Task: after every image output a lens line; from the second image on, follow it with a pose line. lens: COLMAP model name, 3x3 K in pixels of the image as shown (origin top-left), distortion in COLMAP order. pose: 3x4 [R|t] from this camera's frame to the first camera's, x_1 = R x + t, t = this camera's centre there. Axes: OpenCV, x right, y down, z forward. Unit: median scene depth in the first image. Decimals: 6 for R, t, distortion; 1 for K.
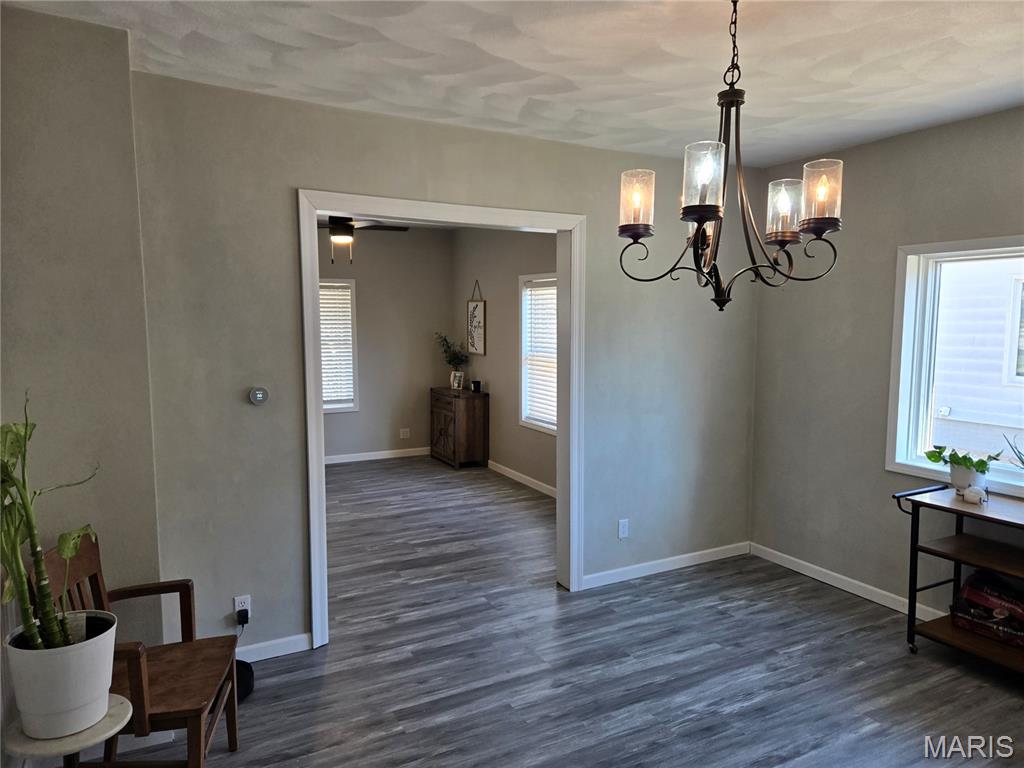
lens RADIAL K [[669.7, 0, 508.2], [0, 669.7, 379.6], [0, 0, 1]] dist [0.055350, -0.049036]
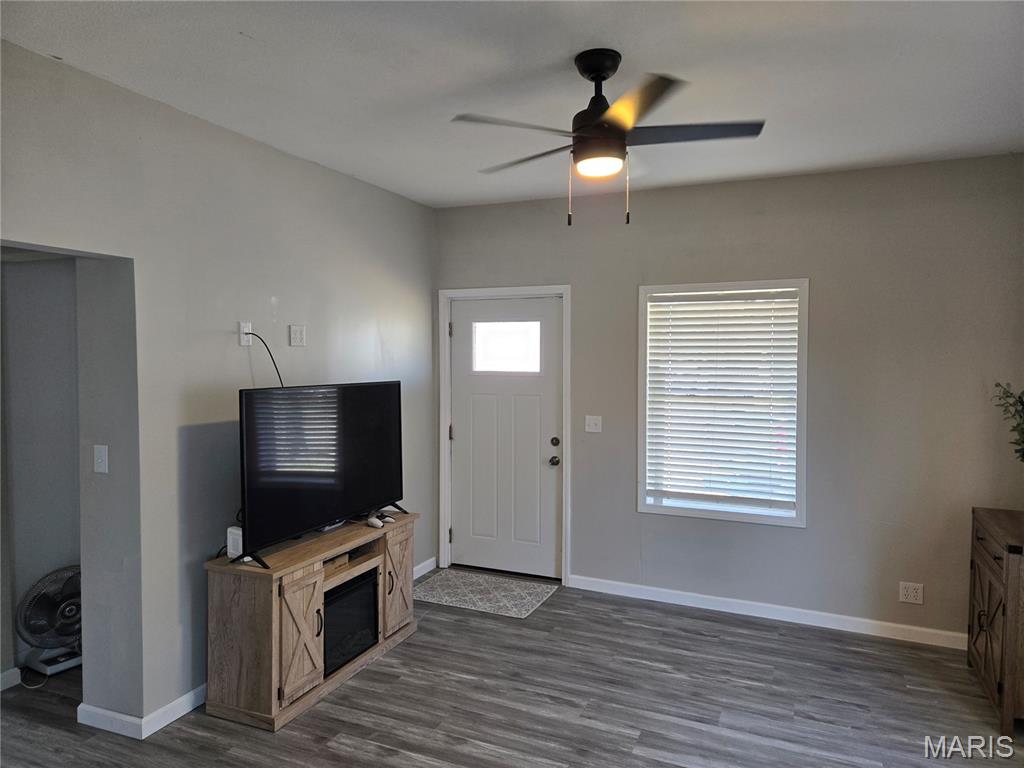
lens RADIAL K [[669.7, 0, 508.2], [0, 669.7, 379.6], [0, 0, 1]] dist [0.055350, -0.049036]
pose [[0.616994, 0.028572, -0.786449, 0.098253], [-0.072373, 0.997166, -0.020552, -0.086745], [0.783633, 0.069599, 0.617313, 1.020821]]
